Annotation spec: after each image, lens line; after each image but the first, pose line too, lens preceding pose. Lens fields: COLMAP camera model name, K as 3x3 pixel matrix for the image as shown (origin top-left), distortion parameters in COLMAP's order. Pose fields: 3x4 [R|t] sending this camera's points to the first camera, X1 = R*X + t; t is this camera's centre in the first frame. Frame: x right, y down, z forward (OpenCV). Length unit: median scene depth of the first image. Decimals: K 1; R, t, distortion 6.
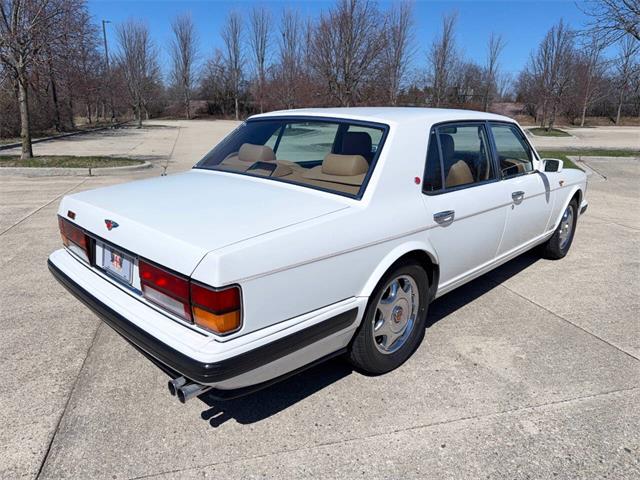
lens RADIAL K [[449.8, 0, 318.8], [0, 449.8, 242.8], [0, 0, 1]] dist [0.024427, -0.030695]
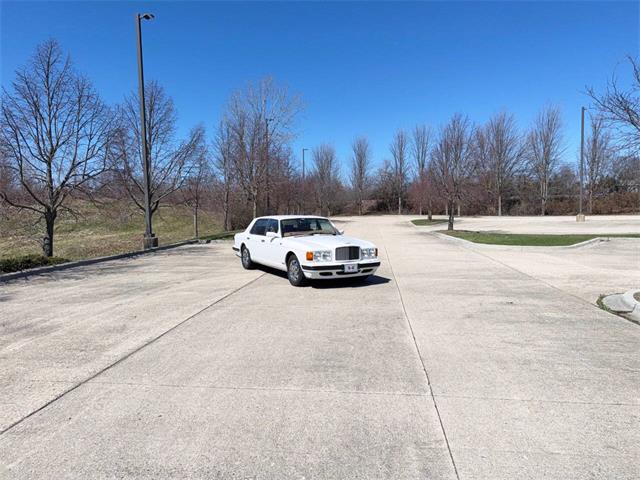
lens RADIAL K [[443.4, 0, 320.6], [0, 443.4, 242.2], [0, 0, 1]] dist [0.069999, -0.085389]
pose [[0.925273, 0.001829, -0.379298, 0.082071], [-0.078140, 0.979458, -0.185893, 0.038146], [0.371167, 0.201640, 0.906409, -0.145463]]
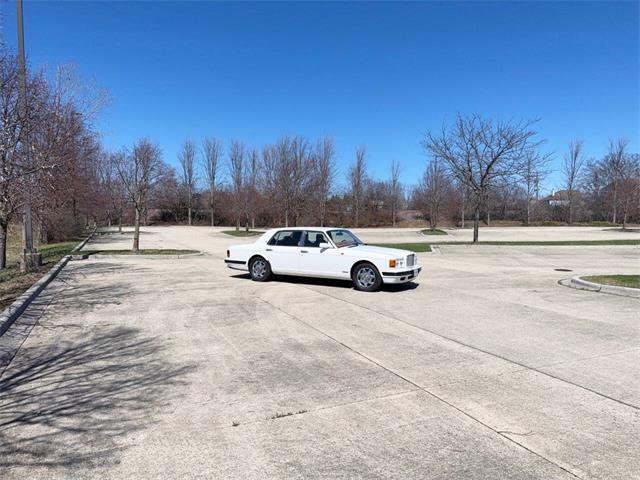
lens RADIAL K [[443.4, 0, 323.4], [0, 443.4, 242.1], [0, 0, 1]] dist [0.069999, -0.085389]
pose [[0.985091, -0.018292, 0.171060, -0.046354], [0.055794, 0.974556, -0.217090, 0.043084], [-0.162736, 0.223398, 0.961047, -0.173946]]
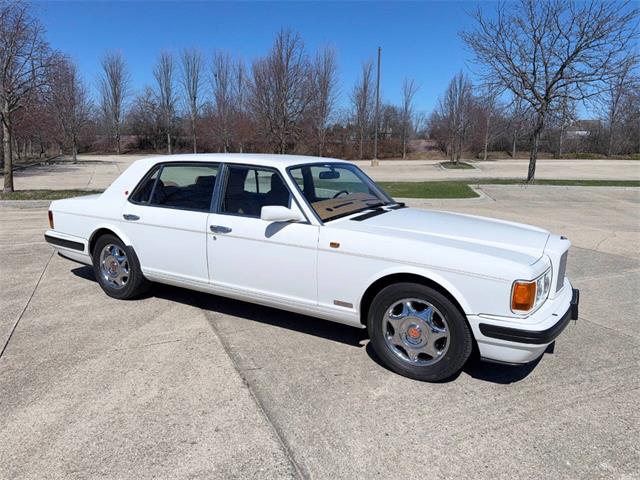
lens RADIAL K [[448.0, 0, 320.3], [0, 448.0, 241.1], [0, 0, 1]] dist [0.039842, -0.049700]
pose [[0.986985, -0.032269, 0.157543, -0.015196], [0.043899, 0.996516, -0.070910, 0.009114], [-0.154706, 0.076903, 0.984963, -0.041167]]
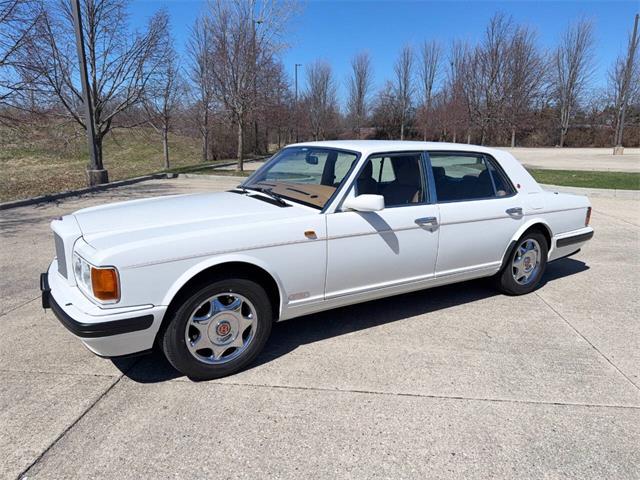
lens RADIAL K [[446.0, 0, 320.5], [0, 446.0, 247.7], [0, 0, 1]] dist [0.040158, -0.041806]
pose [[0.933764, 0.073084, -0.350349, 0.036173], [-0.086407, 0.996005, -0.022526, 0.017933], [0.347303, 0.051307, 0.936348, -0.068908]]
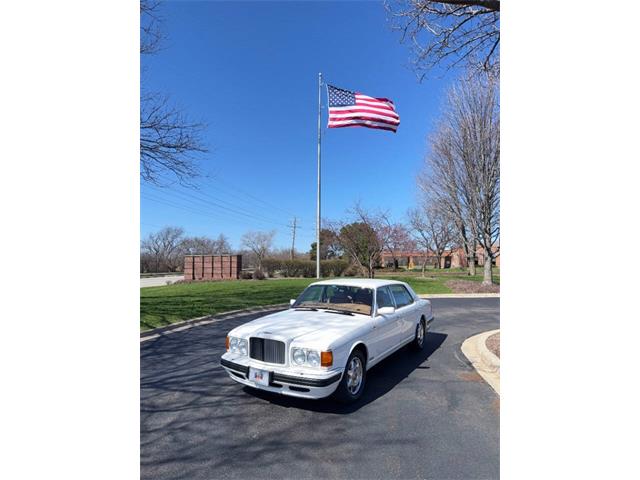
lens RADIAL K [[334.2, 0, 313.9], [0, 334.2, 234.3], [0, 0, 1]] dist [0.034403, 0.000134]
pose [[0.997169, -0.026139, 0.070510, -0.007402], [0.048438, 0.940482, -0.336375, 0.021348], [-0.057521, 0.338838, 0.939085, -0.112960]]
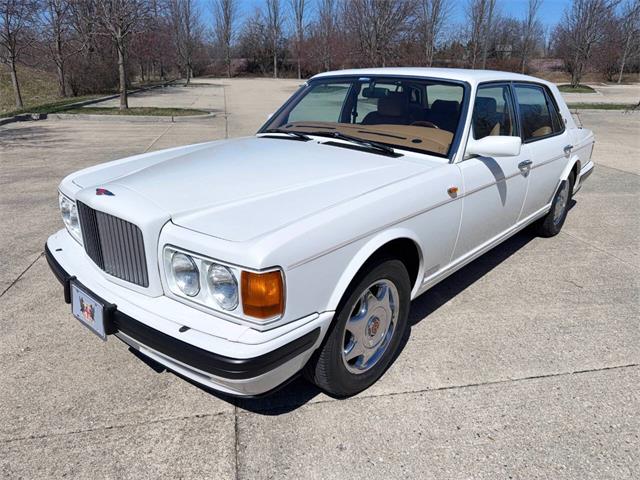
lens RADIAL K [[448.0, 0, 318.6], [0, 448.0, 244.3], [0, 0, 1]] dist [0.039842, -0.049700]
pose [[0.996818, 0.023509, -0.076170, 0.005803], [-0.016657, 0.995859, 0.089374, 0.016556], [0.077956, -0.087821, 0.993081, -0.062154]]
